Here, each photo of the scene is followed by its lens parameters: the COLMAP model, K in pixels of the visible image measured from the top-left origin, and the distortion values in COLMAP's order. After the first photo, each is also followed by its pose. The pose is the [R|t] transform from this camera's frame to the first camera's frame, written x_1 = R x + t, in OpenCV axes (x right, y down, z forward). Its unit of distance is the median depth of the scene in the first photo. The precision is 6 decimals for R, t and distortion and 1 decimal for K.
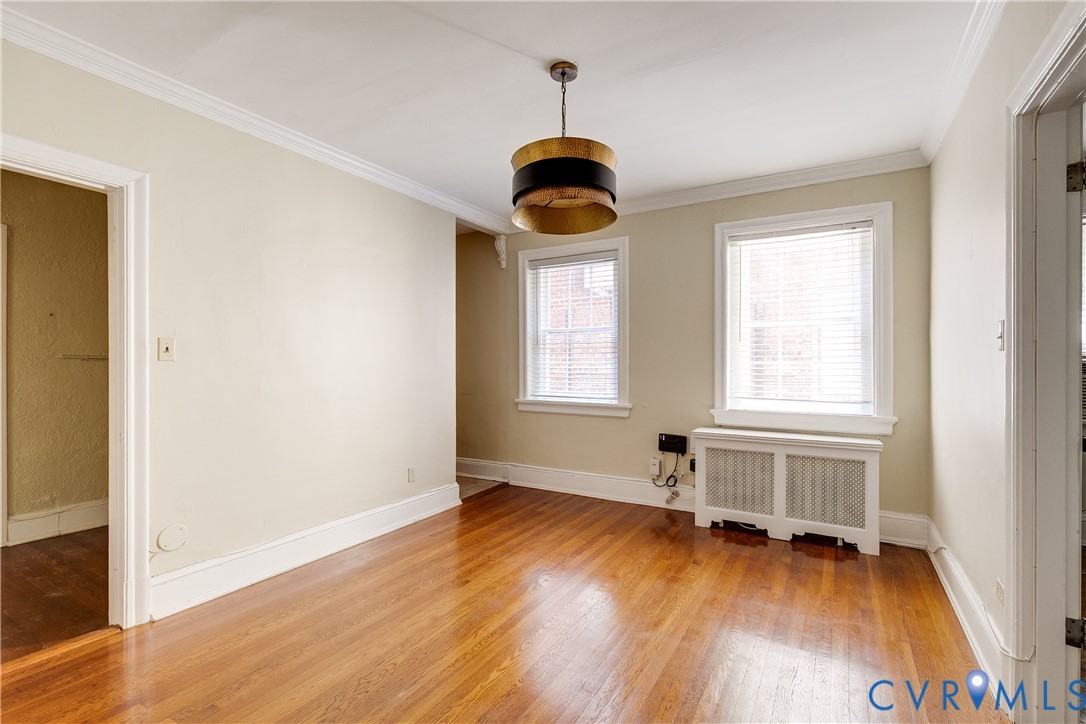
lens RADIAL K [[500.0, 0, 556.0], [0, 500.0, 361.1], [0, 0, 1]] dist [-0.000778, -0.000284]
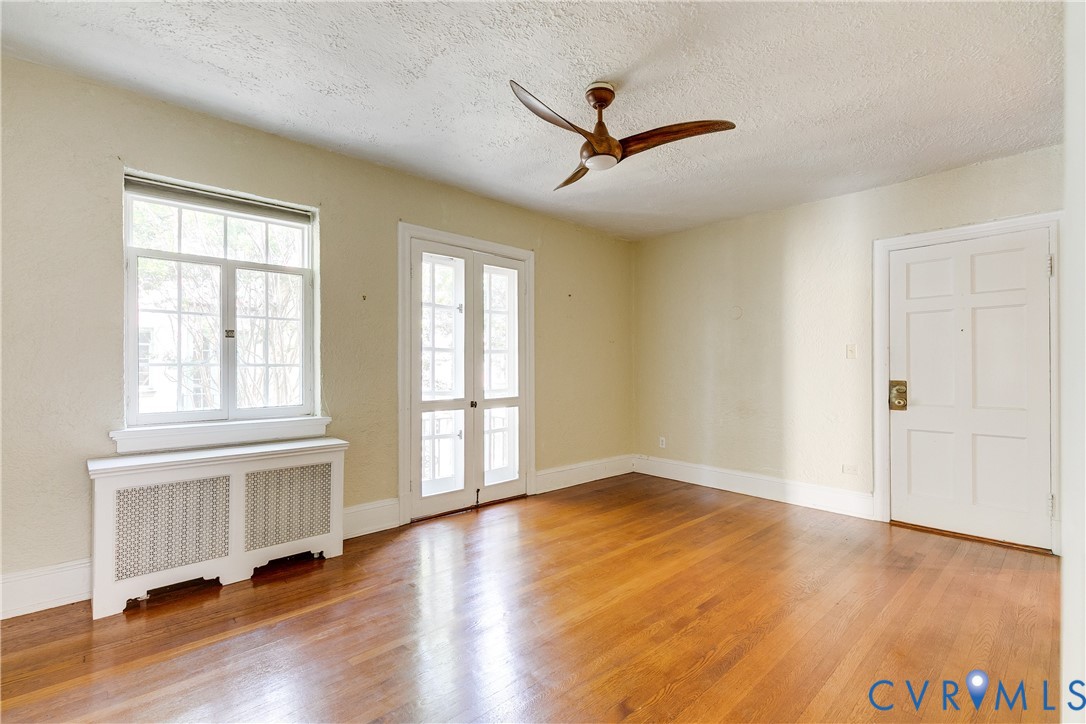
lens RADIAL K [[503.5, 0, 539.7], [0, 503.5, 365.3], [0, 0, 1]] dist [0.003004, -0.000010]
pose [[0.282296, -0.003423, 0.959321, -0.184923], [0.000468, 0.999994, 0.003430, 0.007610], [-0.959327, -0.000520, 0.282295, 0.304413]]
